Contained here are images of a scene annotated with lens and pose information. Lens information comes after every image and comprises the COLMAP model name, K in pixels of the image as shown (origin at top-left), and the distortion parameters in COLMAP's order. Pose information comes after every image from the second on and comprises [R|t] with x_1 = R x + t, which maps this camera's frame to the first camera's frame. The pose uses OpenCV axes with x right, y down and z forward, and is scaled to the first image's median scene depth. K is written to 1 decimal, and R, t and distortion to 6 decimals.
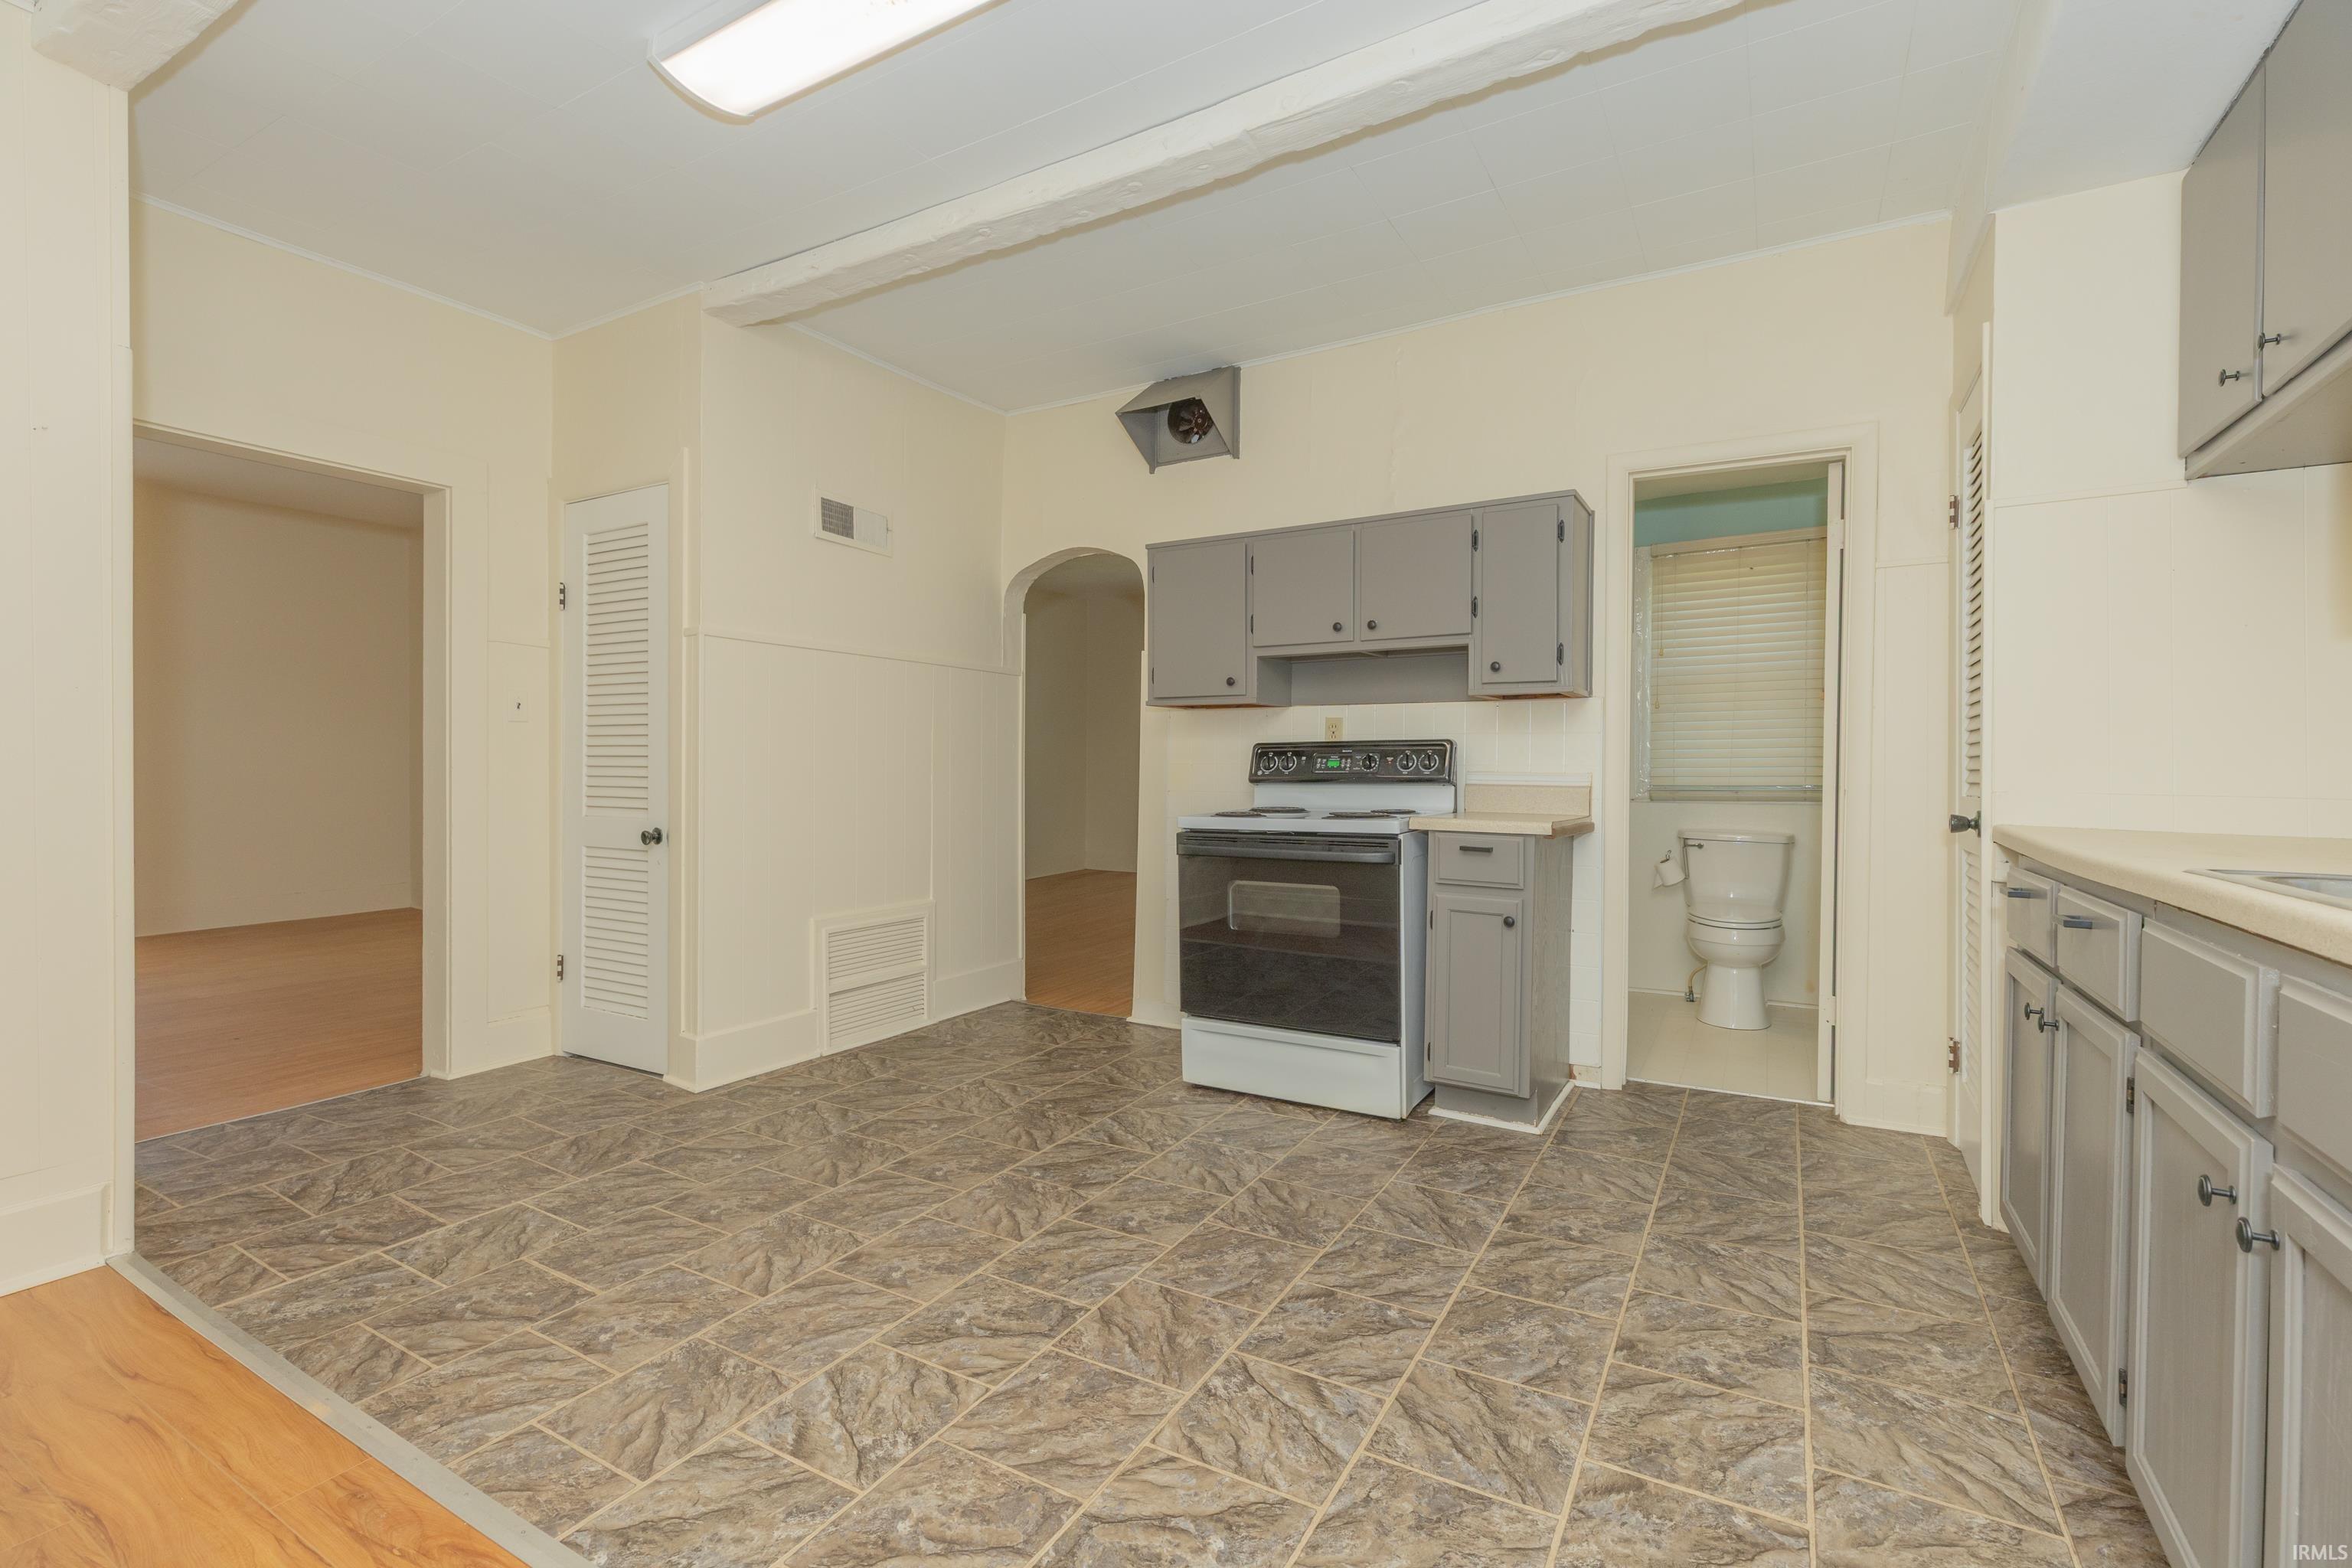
lens RADIAL K [[1054.7, 0, 1168.4], [0, 1054.7, 777.0], [0, 0, 1]] dist [0.003581, 0.000665]
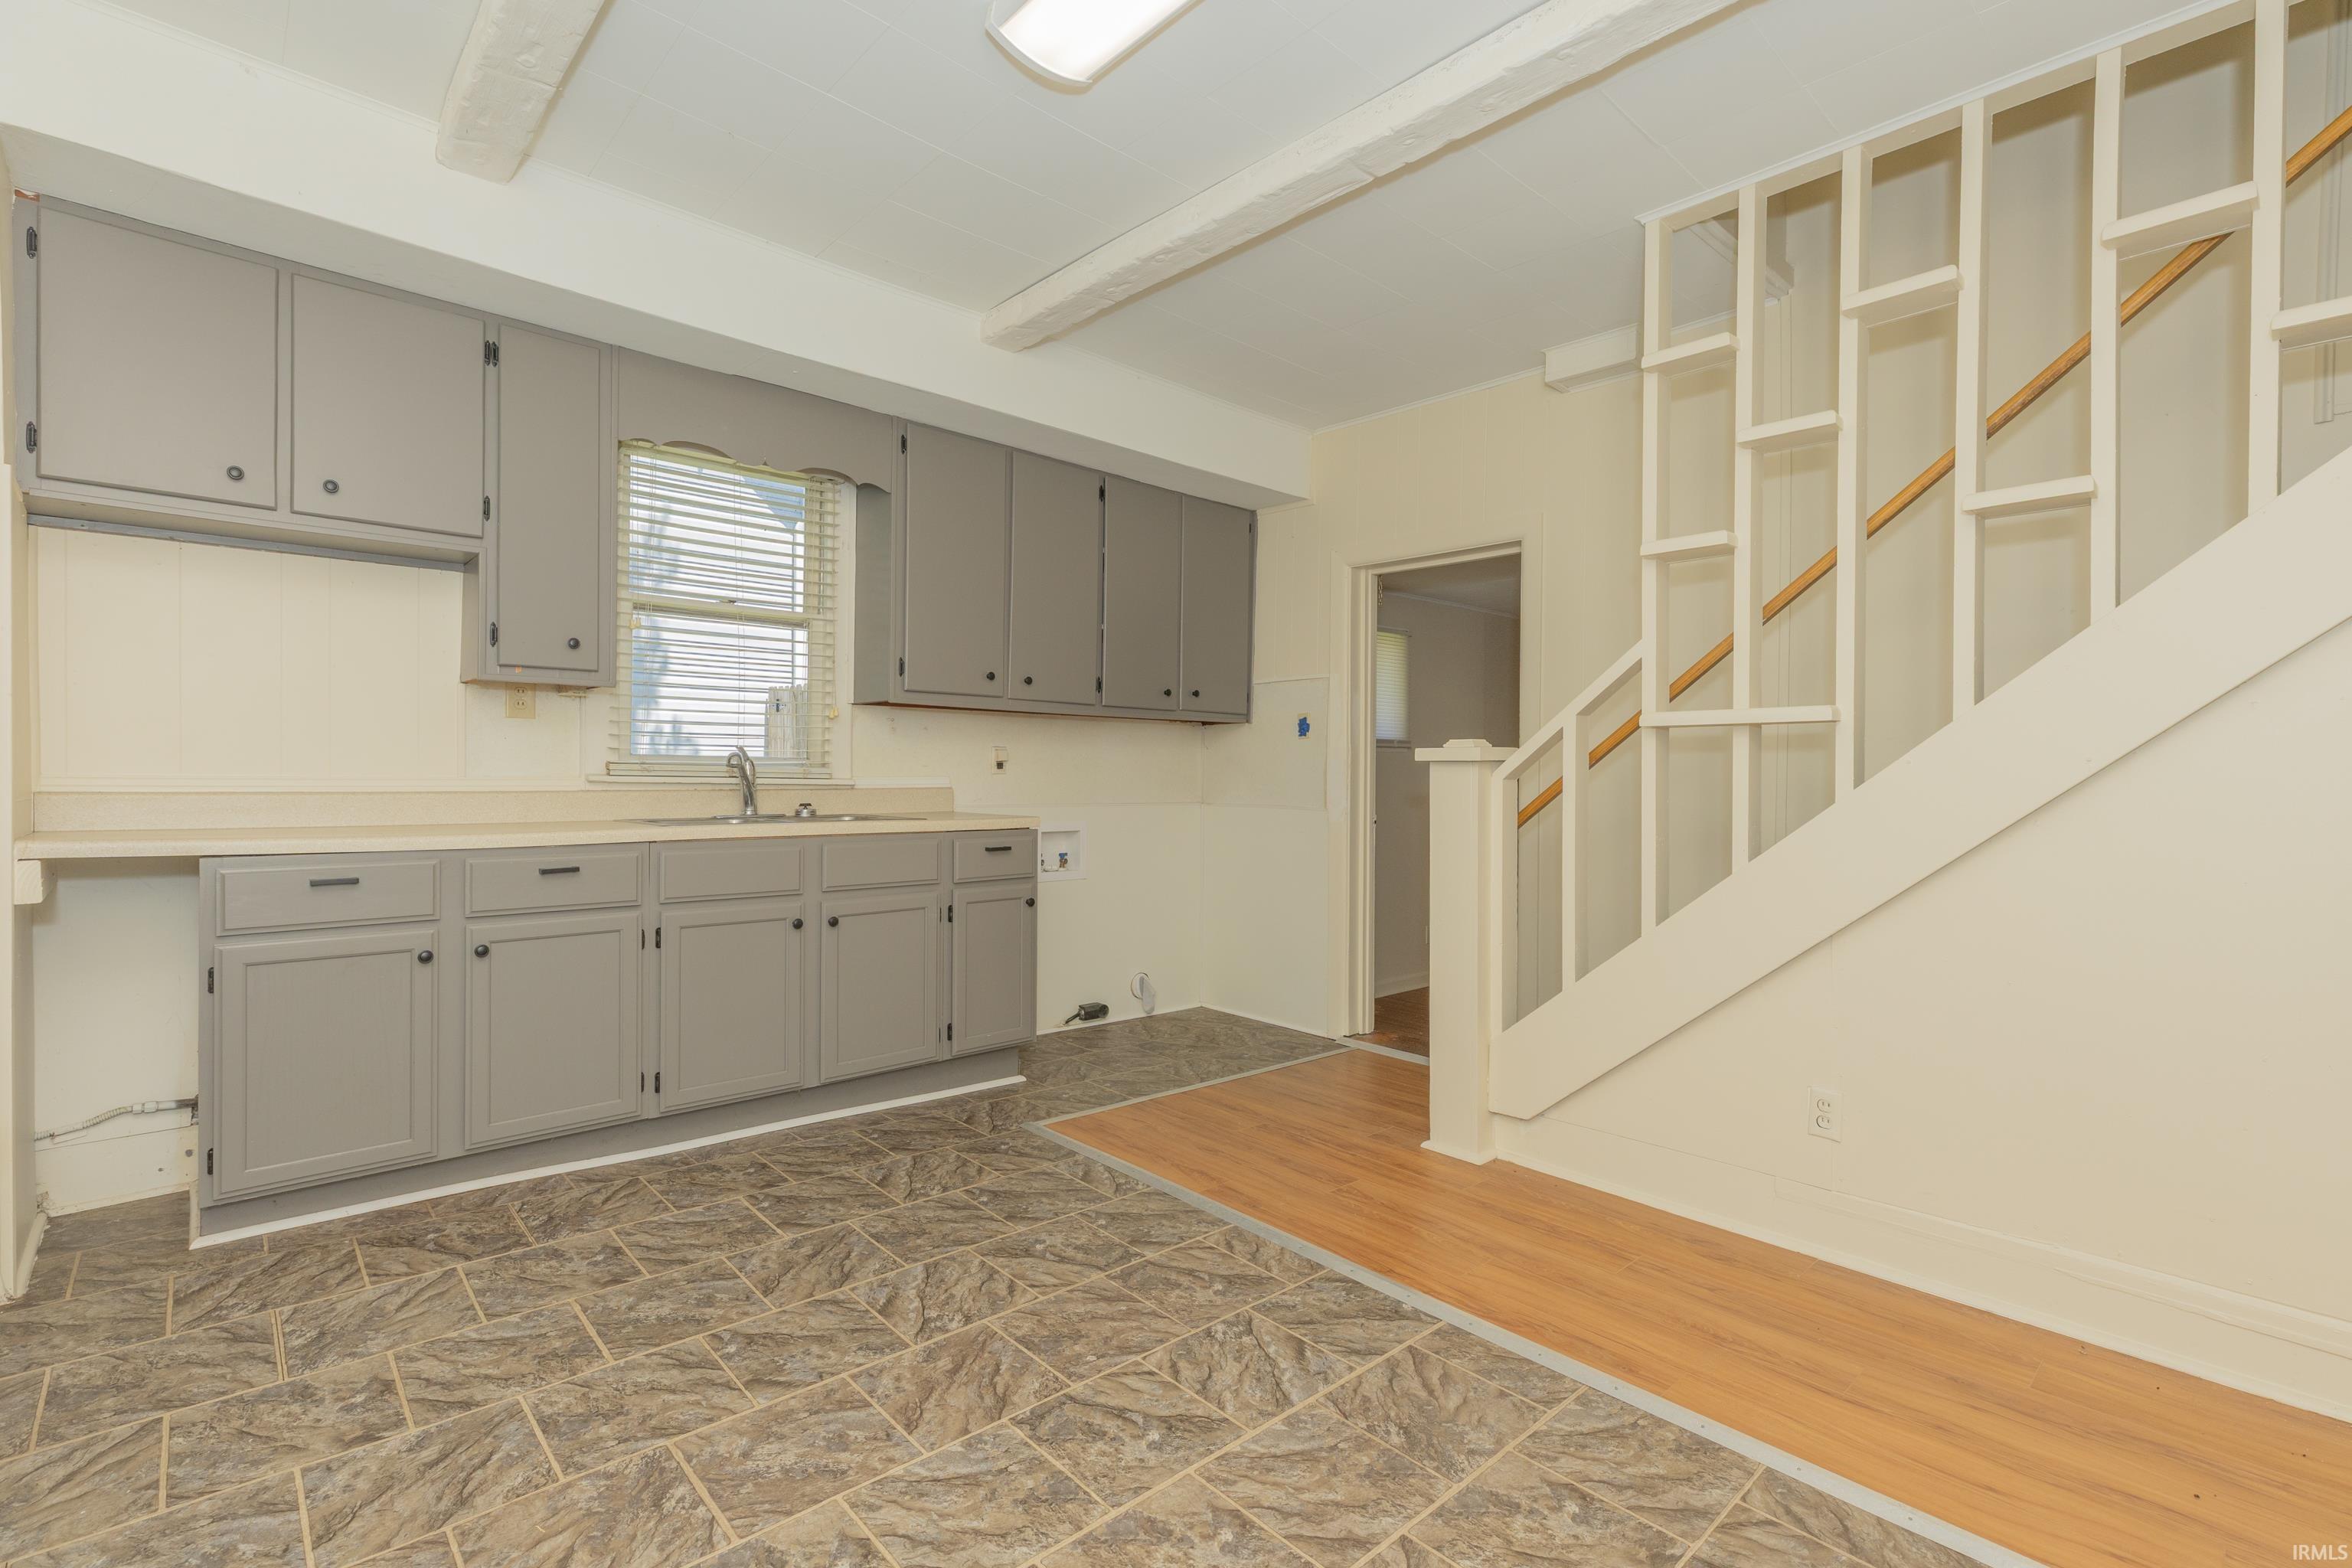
lens RADIAL K [[1054.7, 0, 1168.4], [0, 1054.7, 777.0], [0, 0, 1]] dist [0.003581, 0.000665]
pose [[-0.955987, -0.018481, 0.292825, -0.392568], [-0.015218, 0.999794, 0.013418, -0.034323], [-0.293013, 0.008371, -0.956072, 1.579576]]
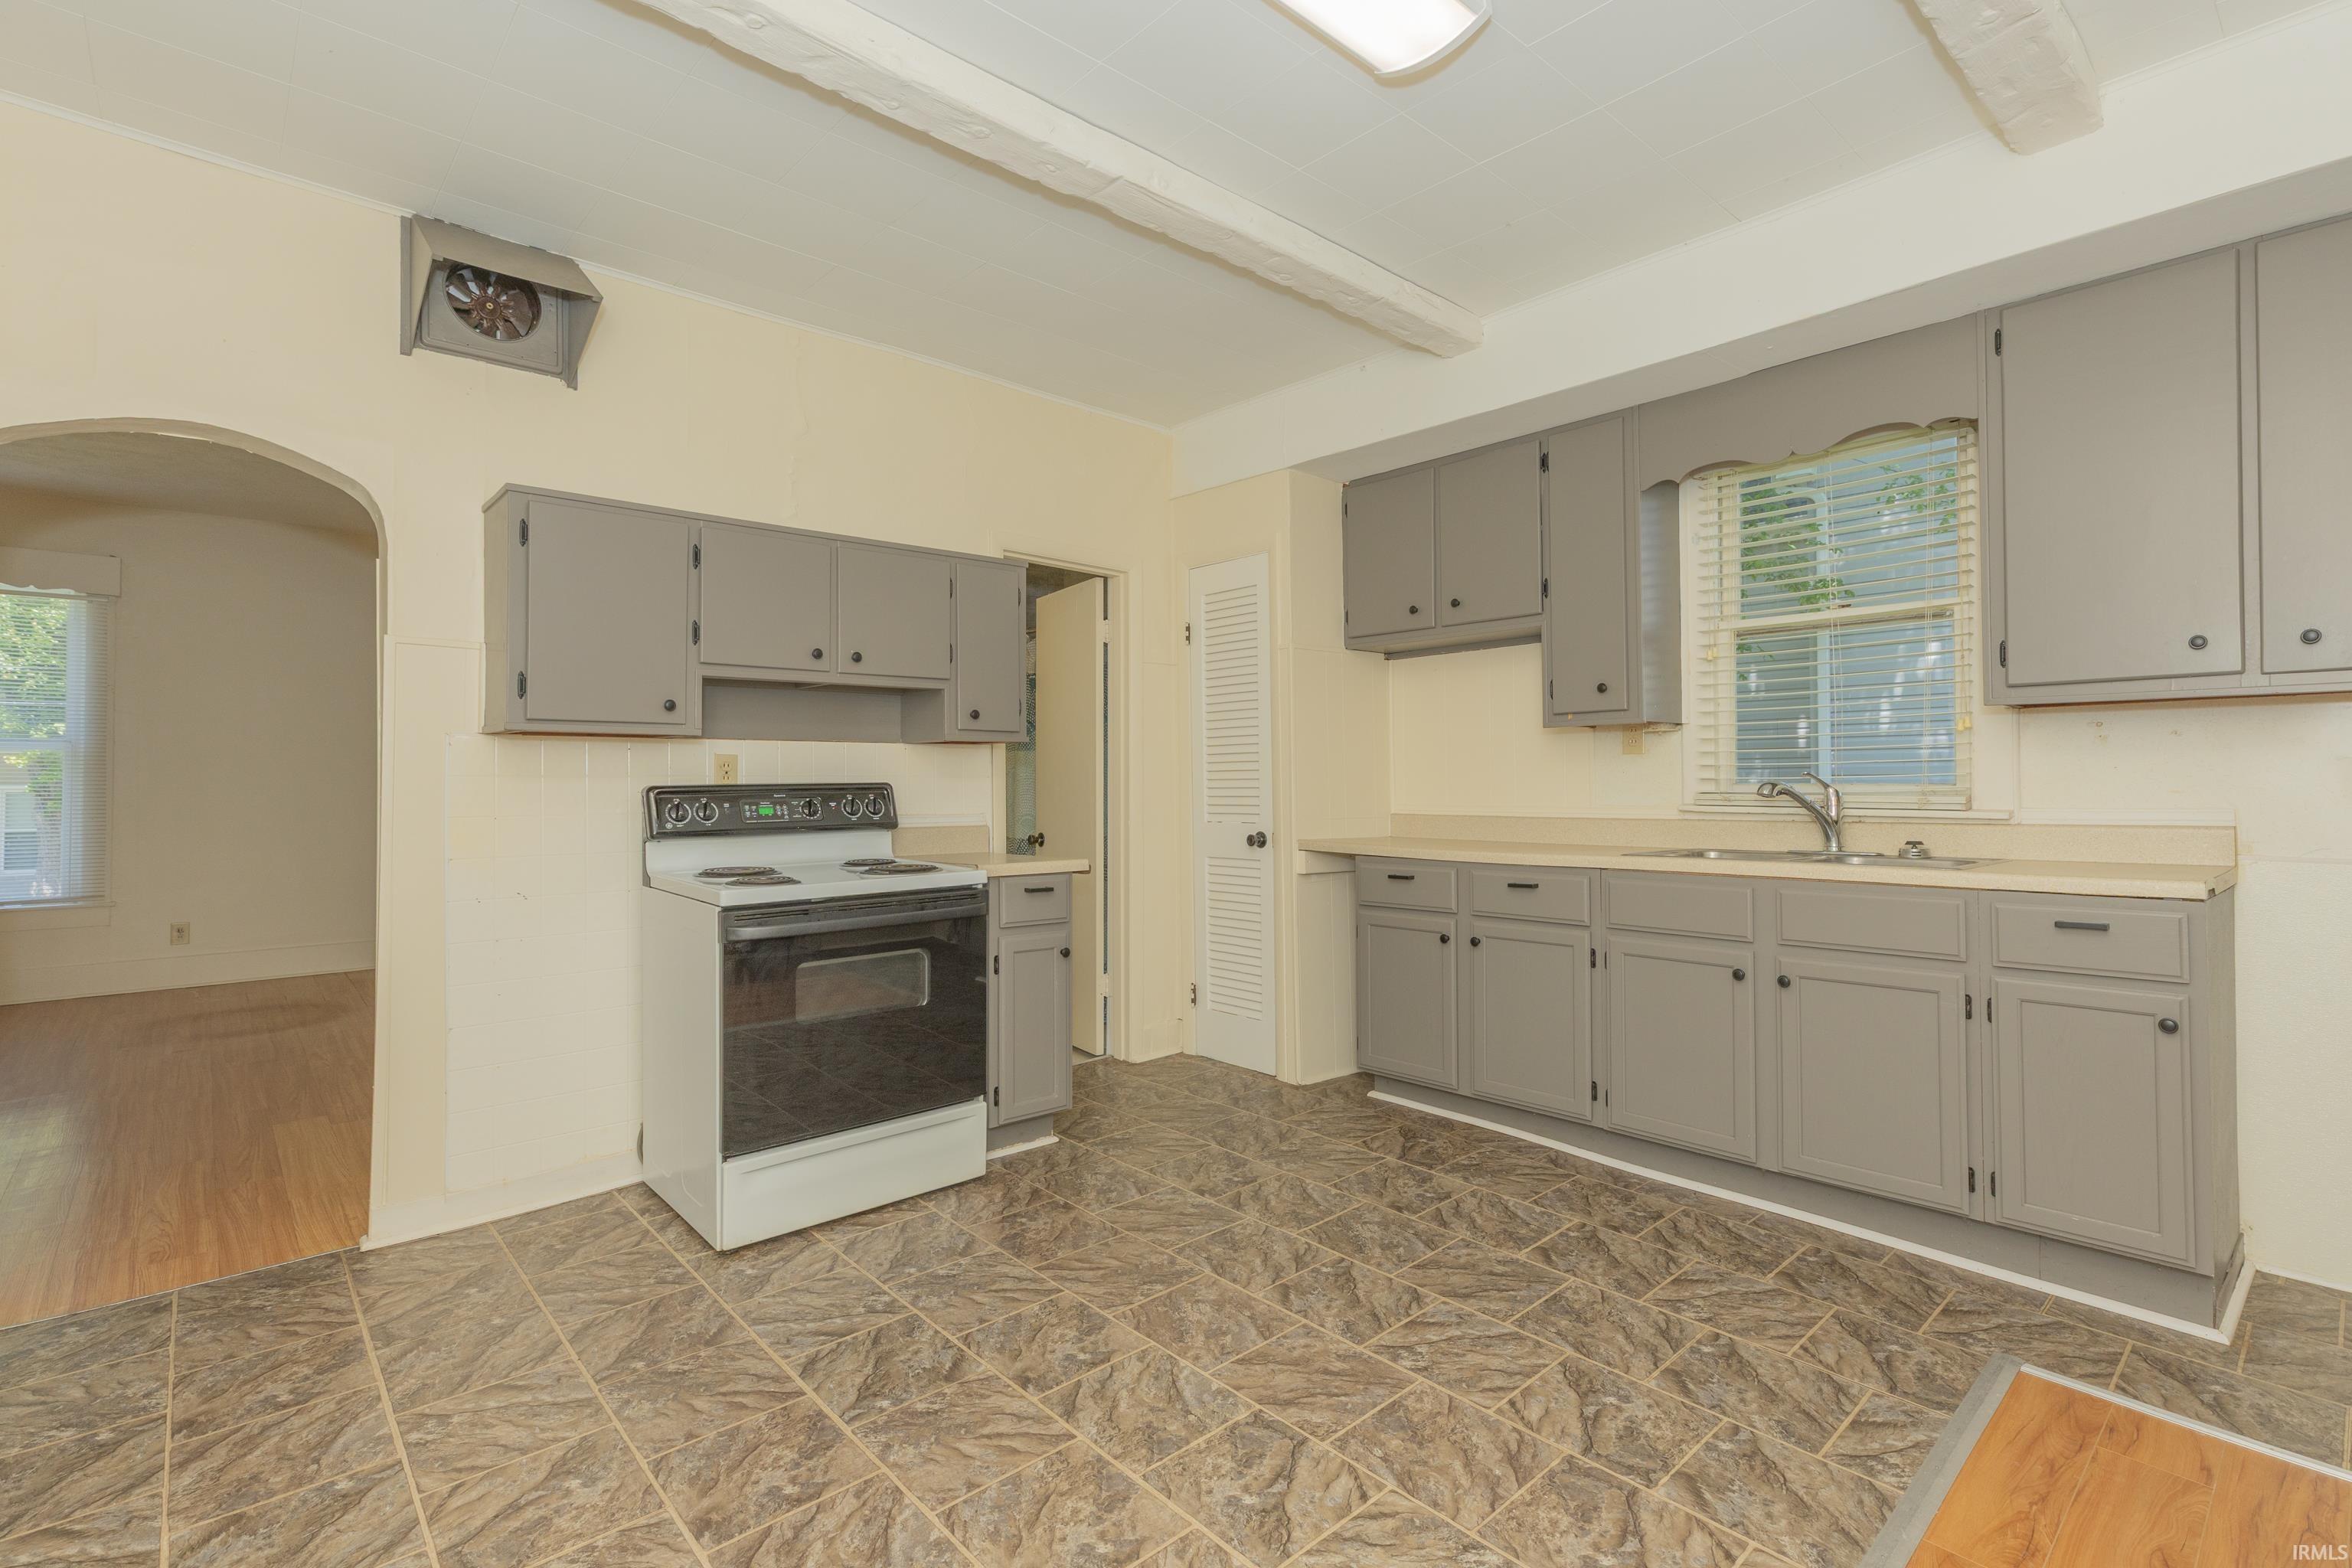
lens RADIAL K [[1086.5, 0, 1182.6], [0, 1086.5, 768.8], [0, 0, 1]] dist [0.003512, 0.000594]
pose [[0.294477, 0.005245, 0.955644, -0.904289], [0.015236, 0.999832, -0.010182, -0.051132], [-0.955537, 0.017558, 0.294347, 0.679873]]
